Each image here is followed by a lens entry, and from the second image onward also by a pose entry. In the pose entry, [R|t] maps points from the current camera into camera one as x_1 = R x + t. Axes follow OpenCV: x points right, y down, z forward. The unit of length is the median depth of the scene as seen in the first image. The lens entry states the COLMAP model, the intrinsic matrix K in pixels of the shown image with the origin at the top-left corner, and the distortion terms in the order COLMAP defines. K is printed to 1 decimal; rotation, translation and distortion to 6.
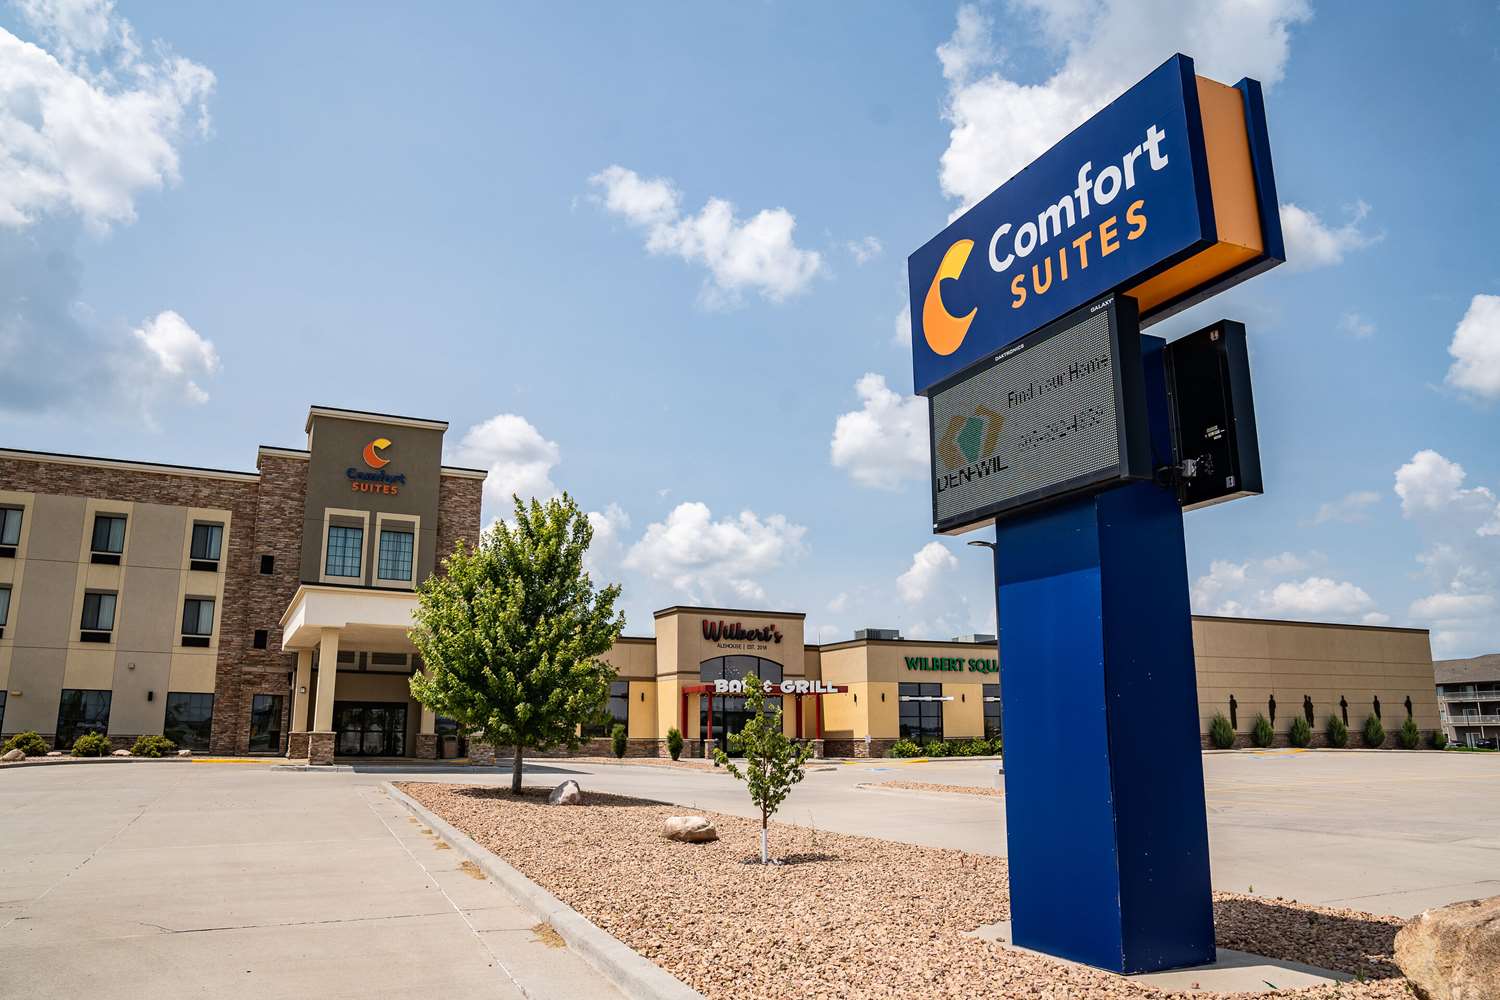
lens RADIAL K [[1067.6, 0, 745.5], [0, 1067.6, 499.7], [0, 0, 1]] dist [-0.133723, 0.103868]
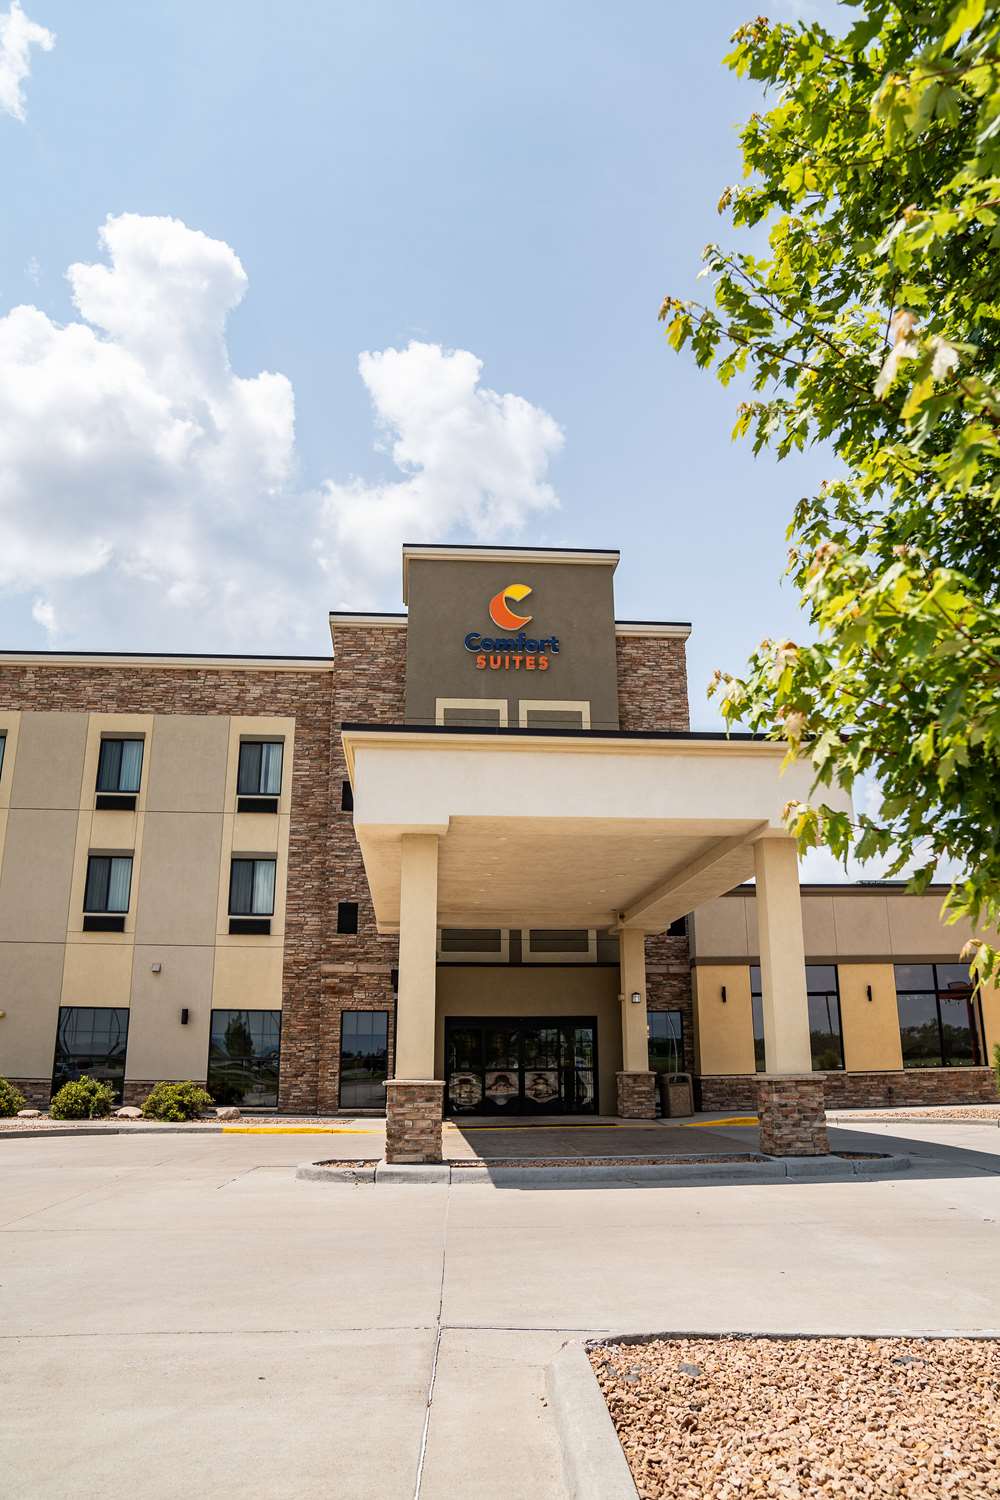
lens RADIAL K [[1067.6, 0, 502.4], [0, 1067.6, 743.4], [0, 0, 1]] dist [-0.133723, 0.103868]
pose [[0.929004, -0.111551, -0.352856, -0.150804], [0.085599, 0.992403, -0.088370, 0.092949], [0.360033, 0.051892, 0.931495, 0.441647]]
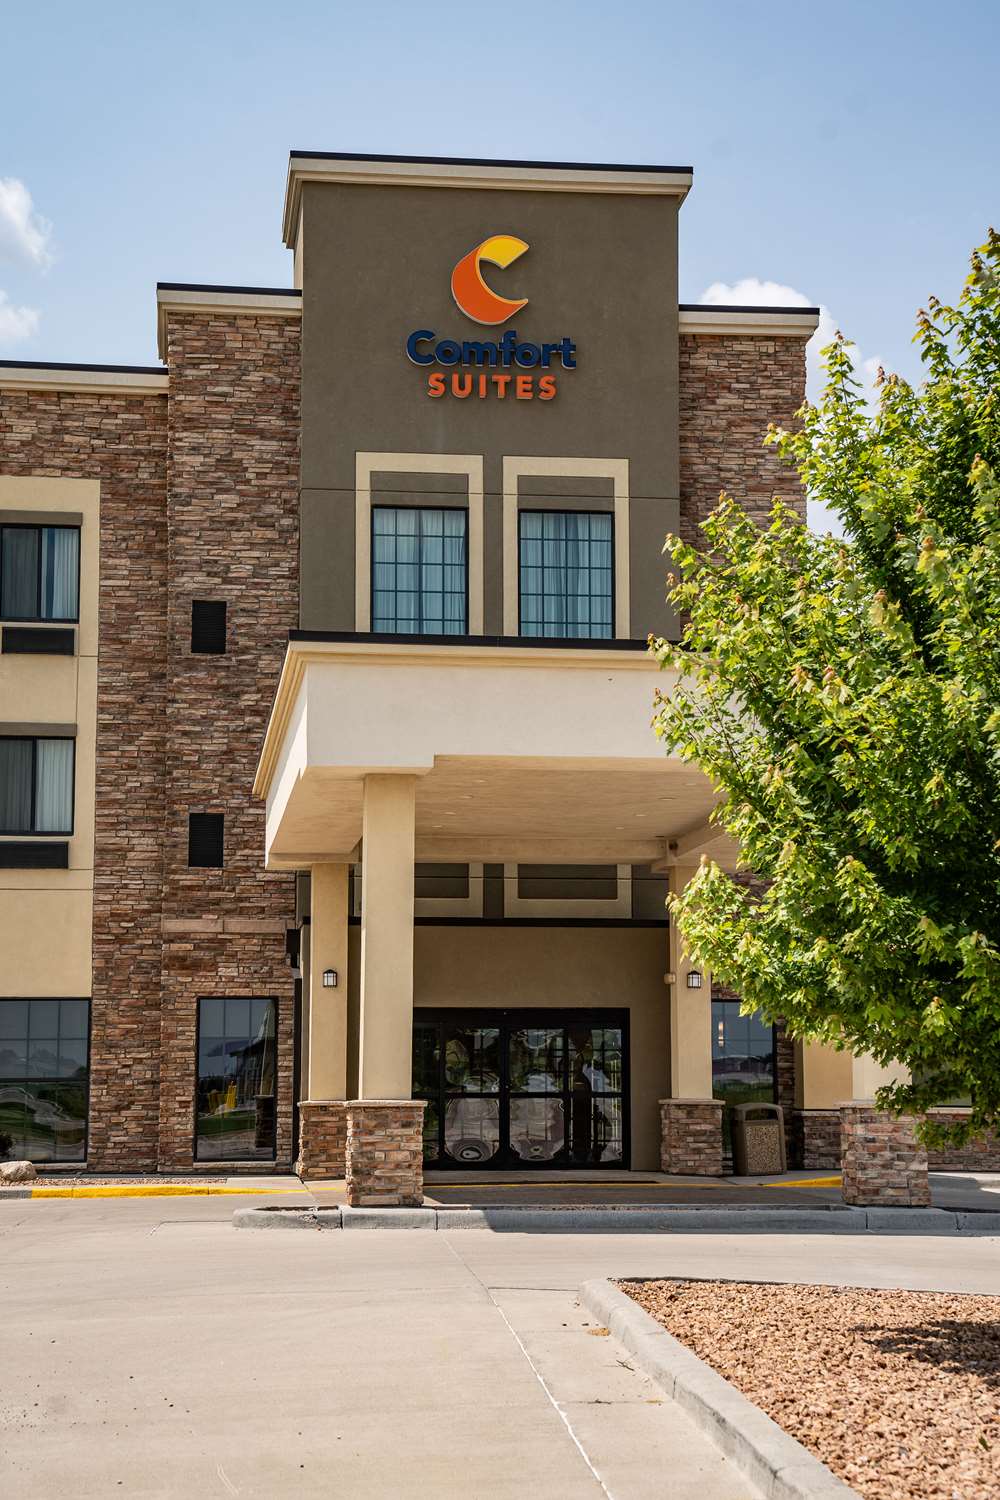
lens RADIAL K [[2679.1, 0, 500.0], [0, 2679.1, 750.0], [0, 0, 1]] dist [0.278545, 0.088730]
pose [[0.941366, -0.043843, -0.334526, -0.066927], [0.074431, 0.994079, 0.079167, 0.038675], [0.329074, -0.099424, 0.939056, 0.179881]]
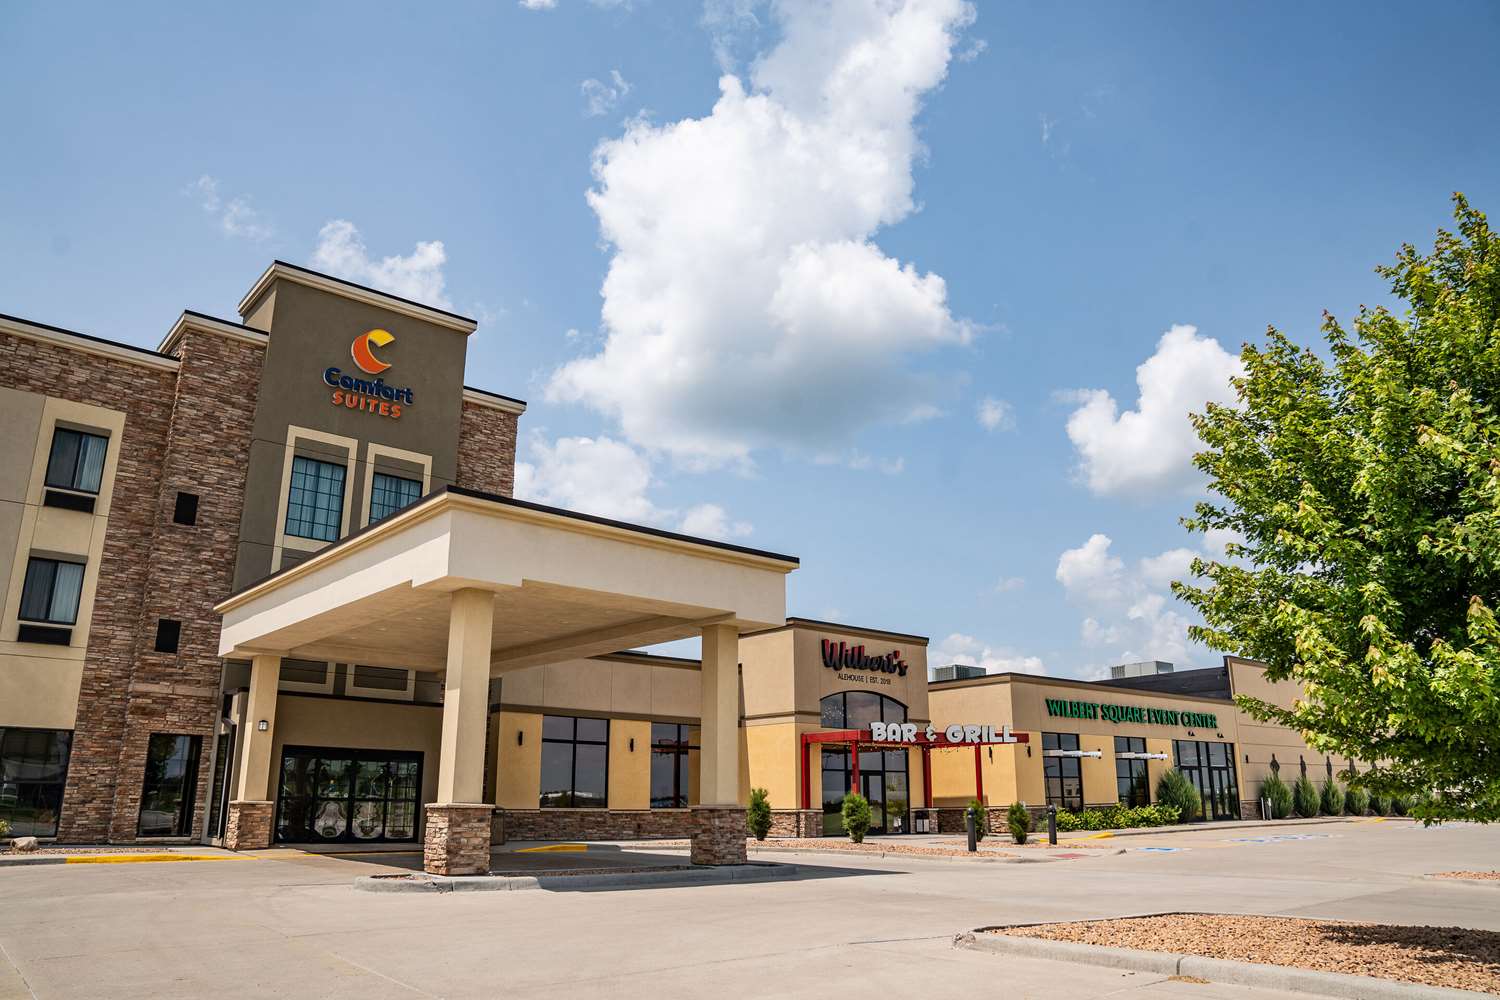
lens RADIAL K [[1067.0, 0, 750.0], [0, 1067.0, 500.0], [0, 0, 1]] dist [-0.130520, 0.099438]
pose [[0.966859, 0.069272, 0.245732, -0.292174], [-0.053999, 0.996198, -0.068366, 0.078746], [-0.249534, 0.052831, 0.966924, 0.356094]]
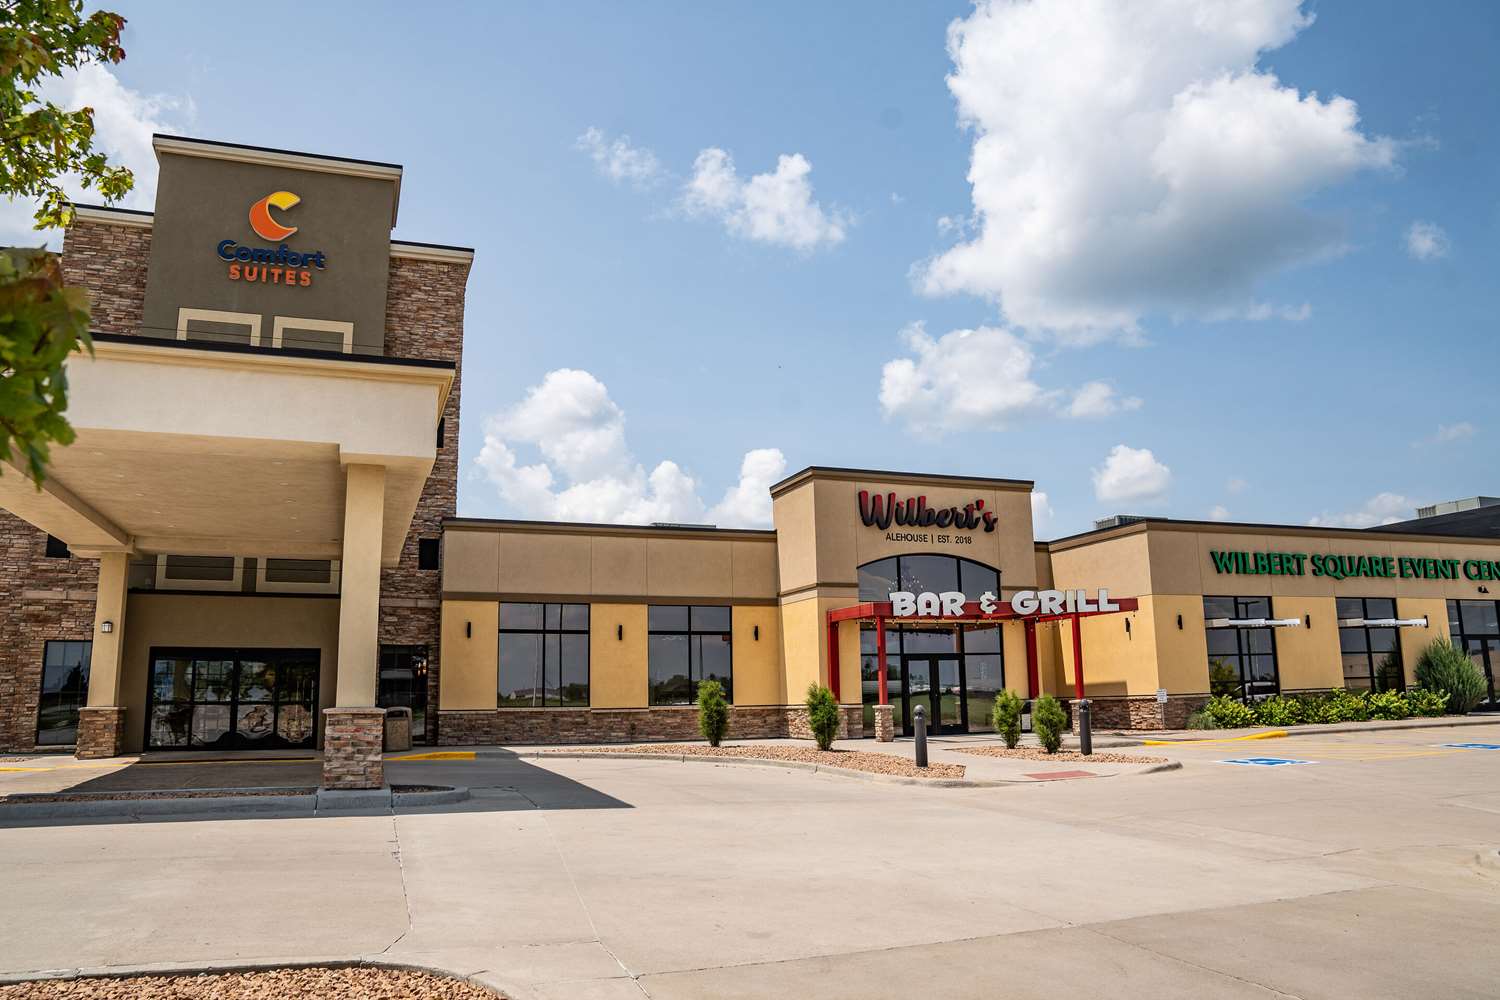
lens RADIAL K [[1067.6, 0, 745.5], [0, 1067.6, 499.7], [0, 0, 1]] dist [-0.133723, 0.103868]
pose [[0.994024, -0.036071, -0.103026, -0.045629], [0.039877, 0.998587, 0.035128, 0.104458], [0.101613, -0.039026, 0.994058, 0.480703]]
